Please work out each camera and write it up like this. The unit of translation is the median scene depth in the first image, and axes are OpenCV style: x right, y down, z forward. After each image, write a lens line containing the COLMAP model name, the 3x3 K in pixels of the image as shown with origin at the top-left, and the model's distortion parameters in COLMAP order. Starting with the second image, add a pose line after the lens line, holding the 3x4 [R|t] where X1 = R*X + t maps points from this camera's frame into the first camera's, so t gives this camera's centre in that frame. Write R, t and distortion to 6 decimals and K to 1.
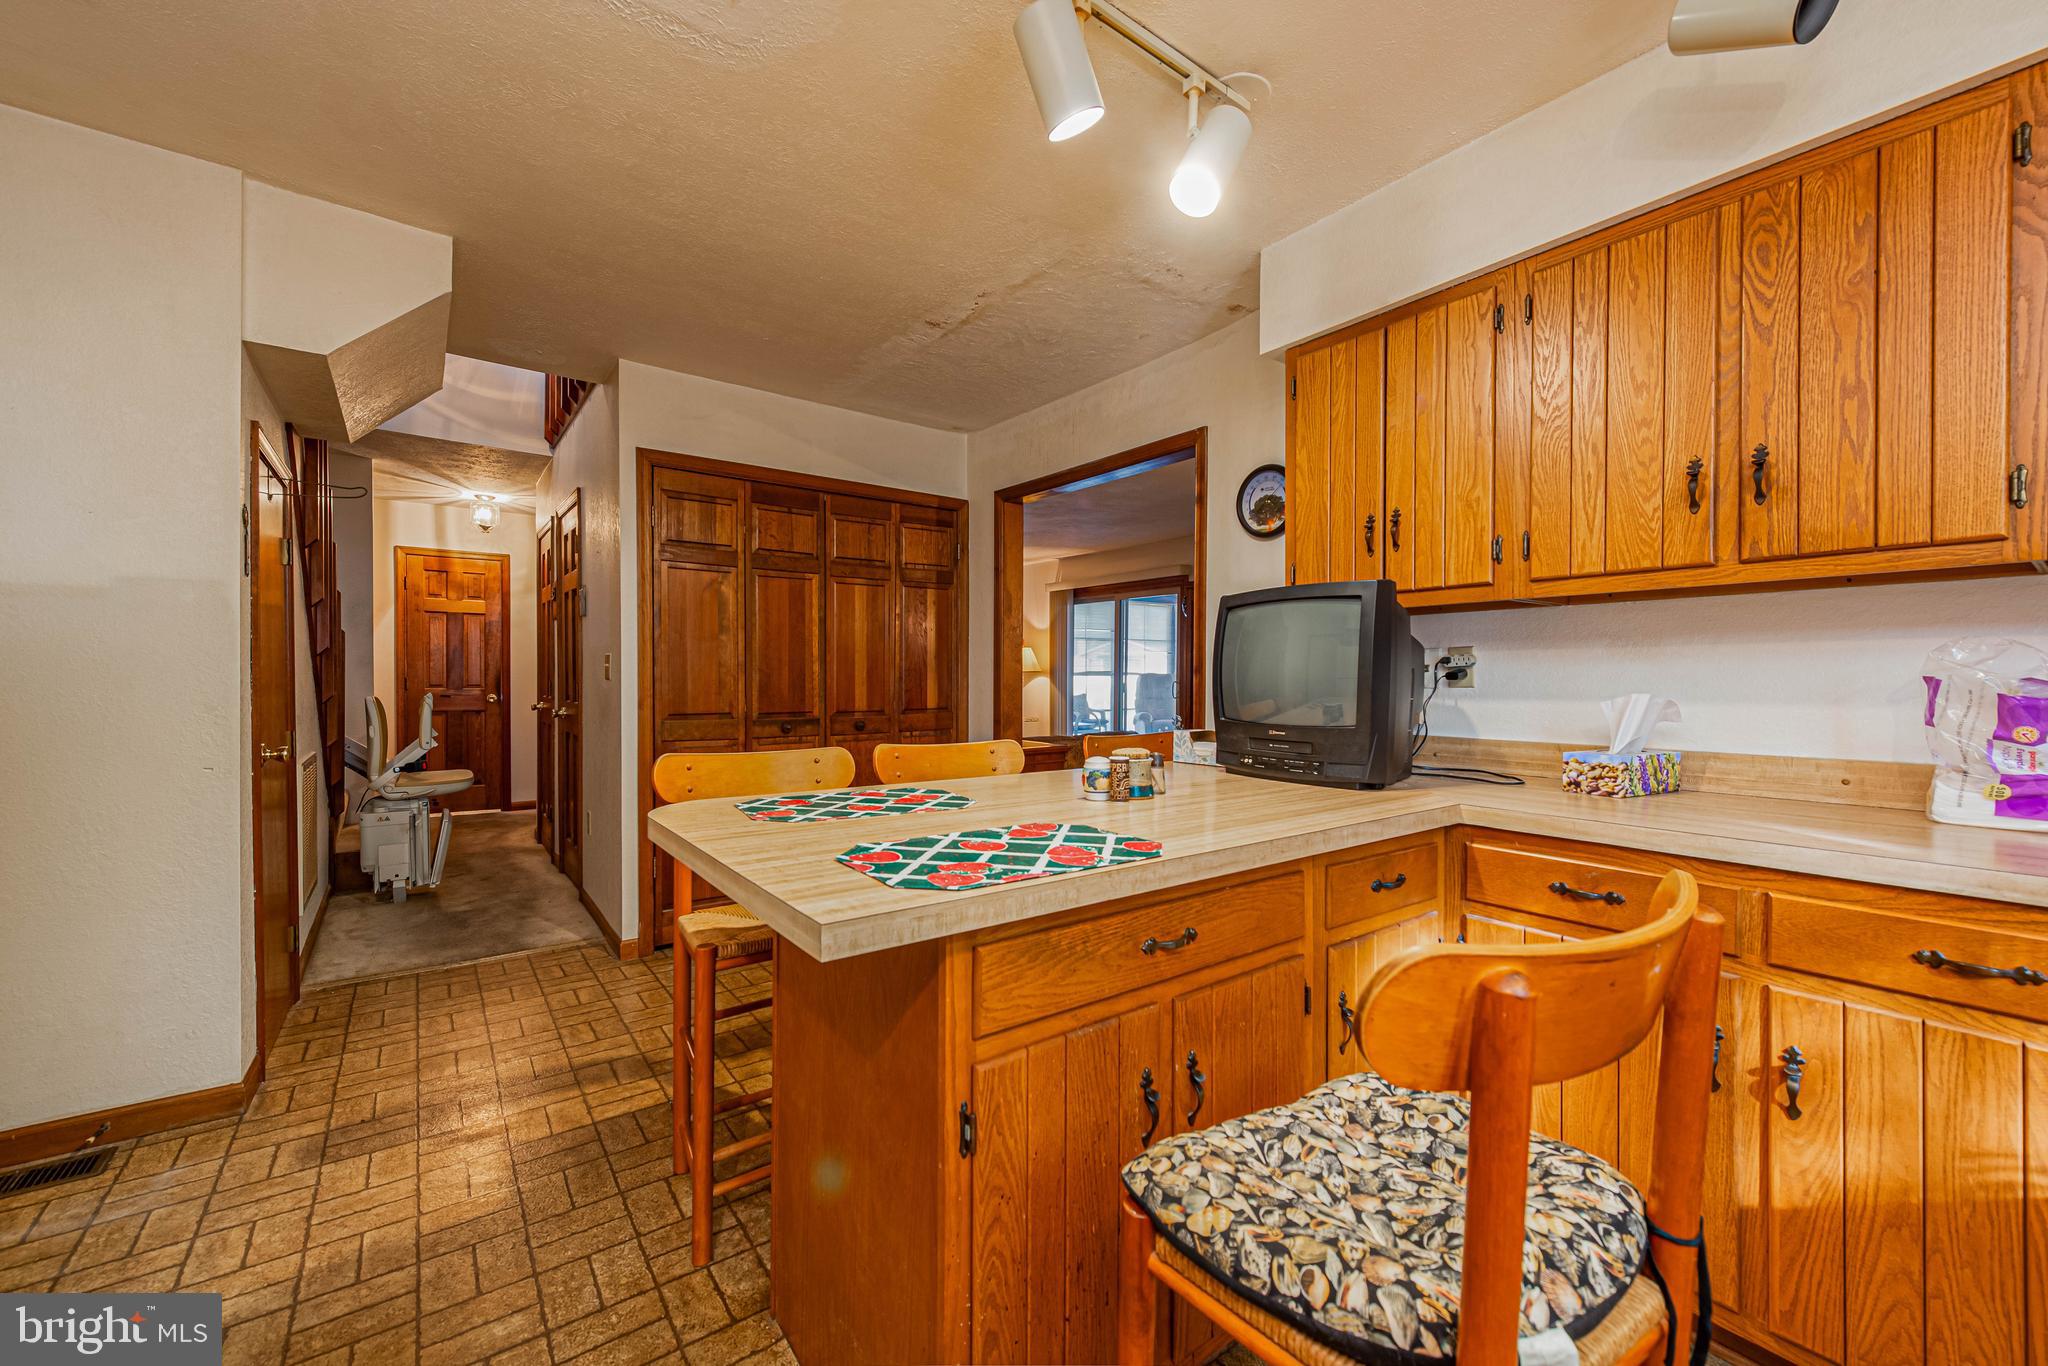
lens RADIAL K [[821.3, 0, 1027.9], [0, 821.3, 677.0], [0, 0, 1]] dist [0.004192, -0.001259]
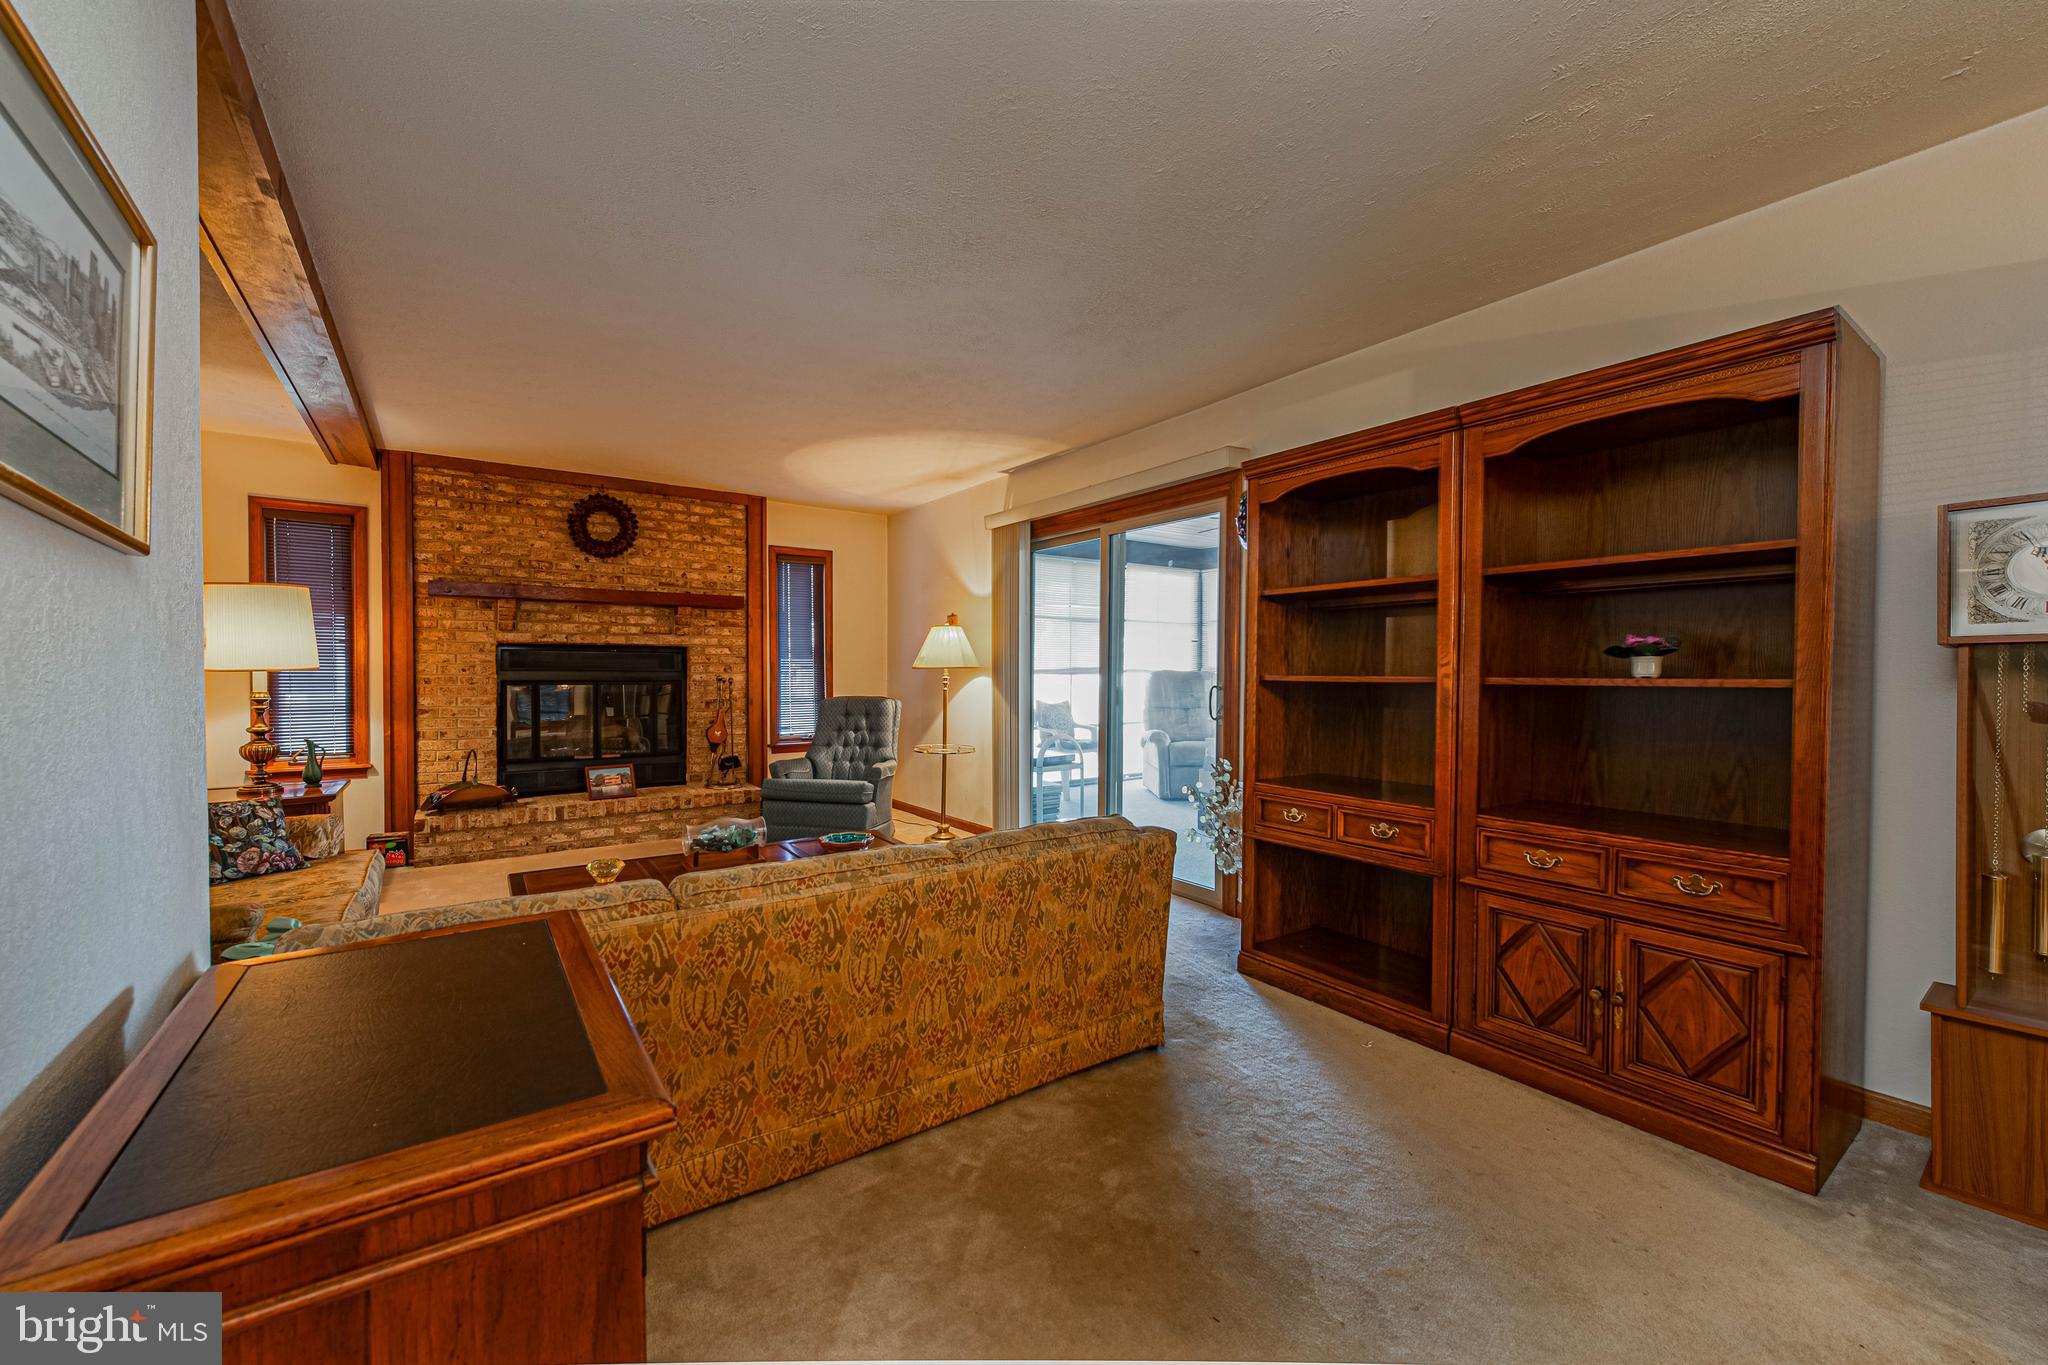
lens RADIAL K [[821.3, 0, 1013.3], [0, 821.3, 685.5], [0, 0, 1]] dist [0.004192, -0.001259]
pose [[0.999189, 0.002315, -0.040190, 0.070615], [-0.001805, 0.999917, 0.012732, -0.001757], [0.040216, -0.012649, 0.999111, 0.462153]]
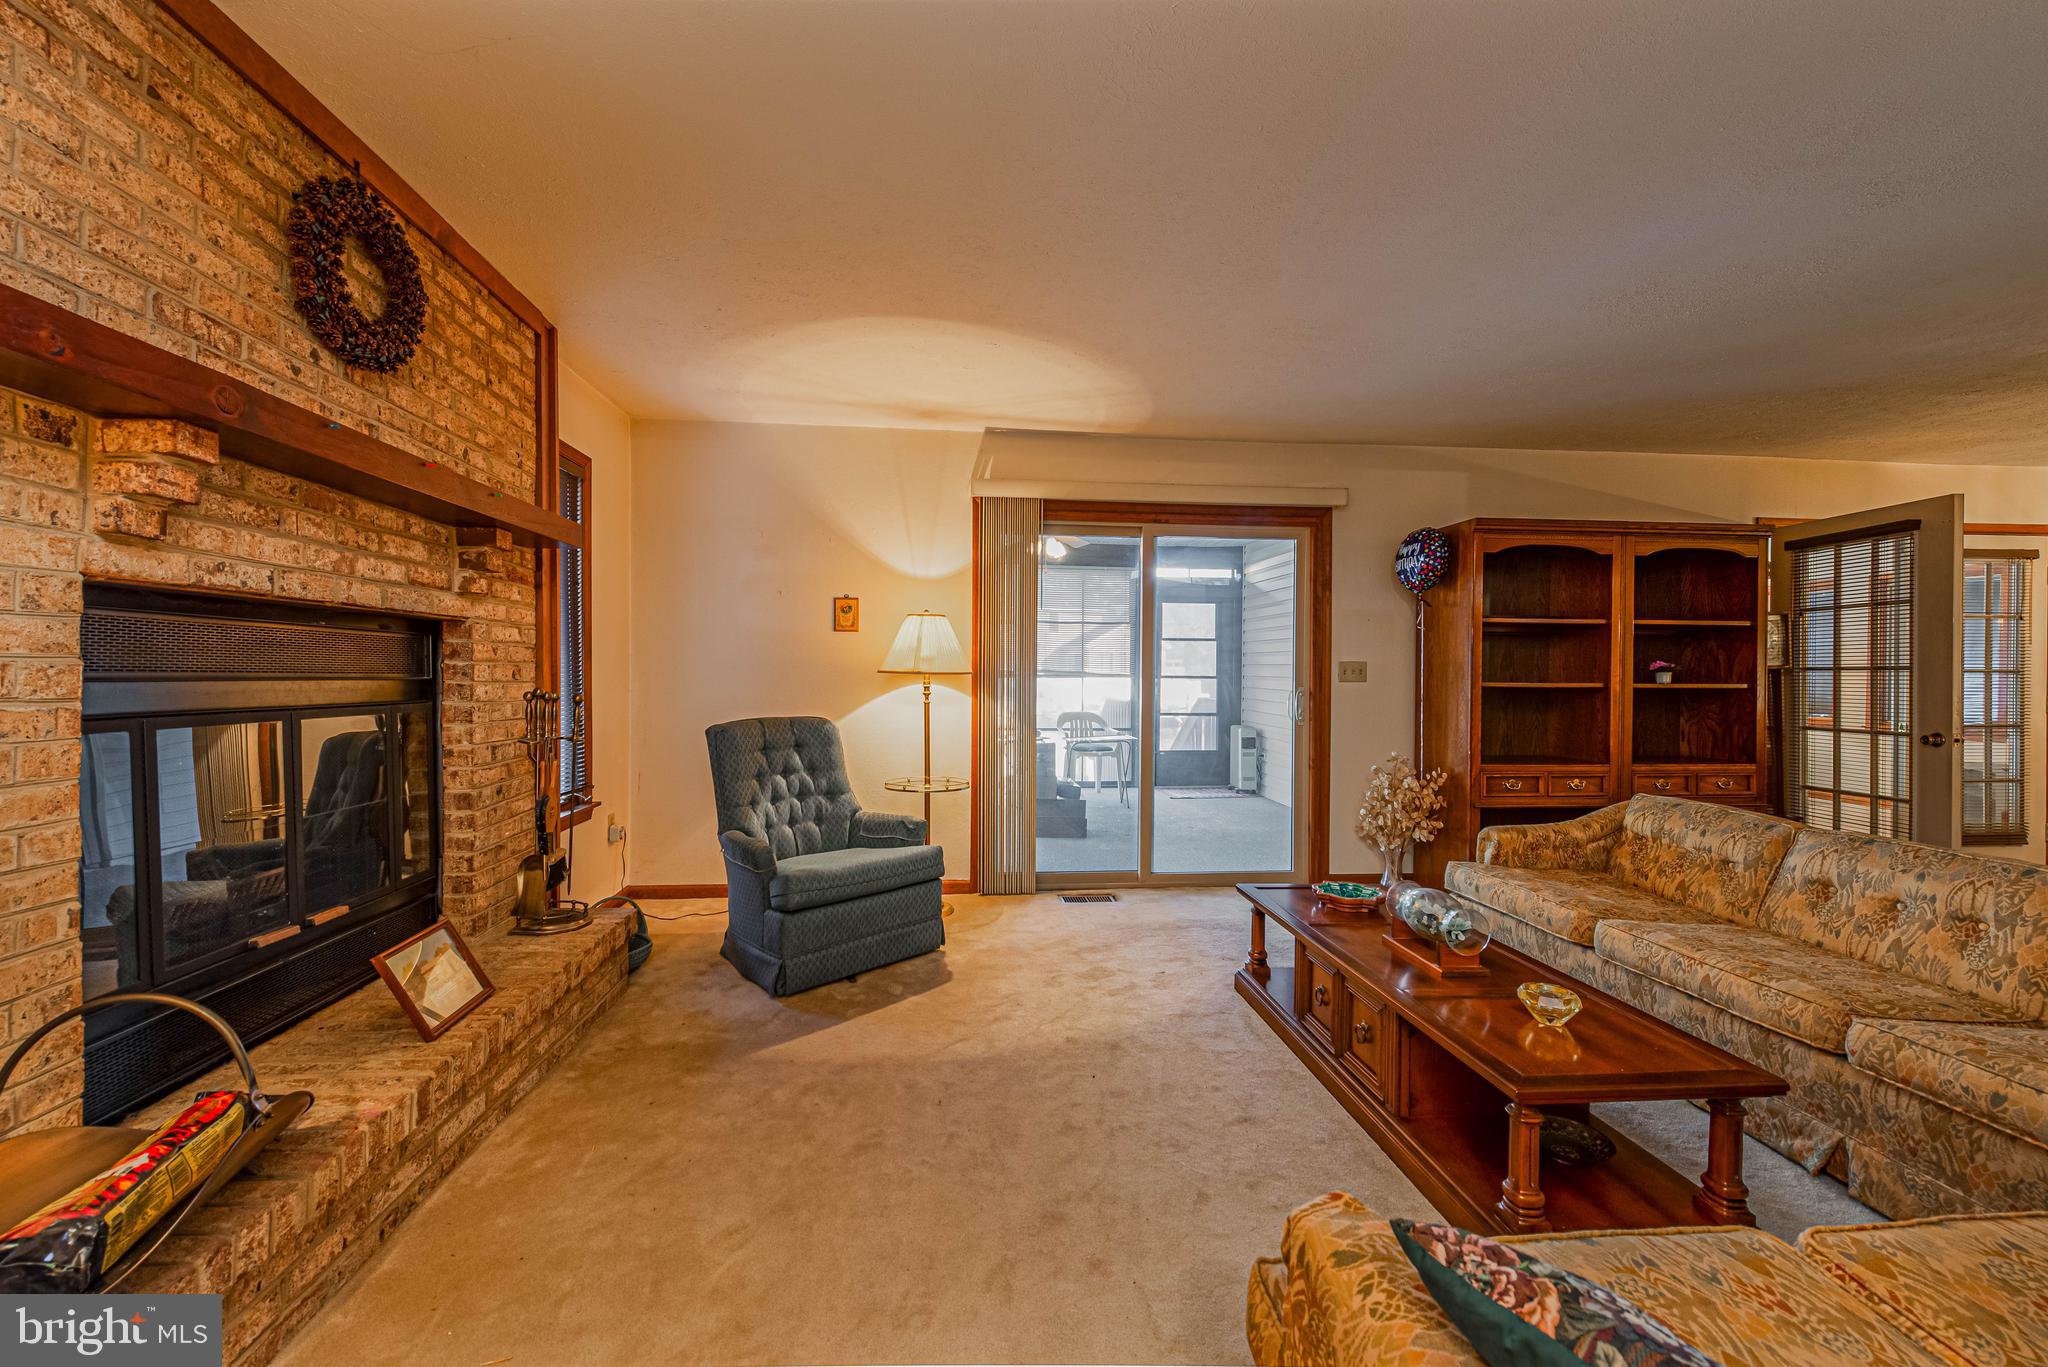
lens RADIAL K [[821.3, 0, 1008.5], [0, 821.3, 672.0], [0, 0, 1]] dist [0.004192, -0.001259]
pose [[0.514997, 0.002803, 0.857187, -0.404080], [-0.001537, 0.999996, -0.002347, -0.006879], [-0.857191, -0.000109, 0.514999, 0.836069]]
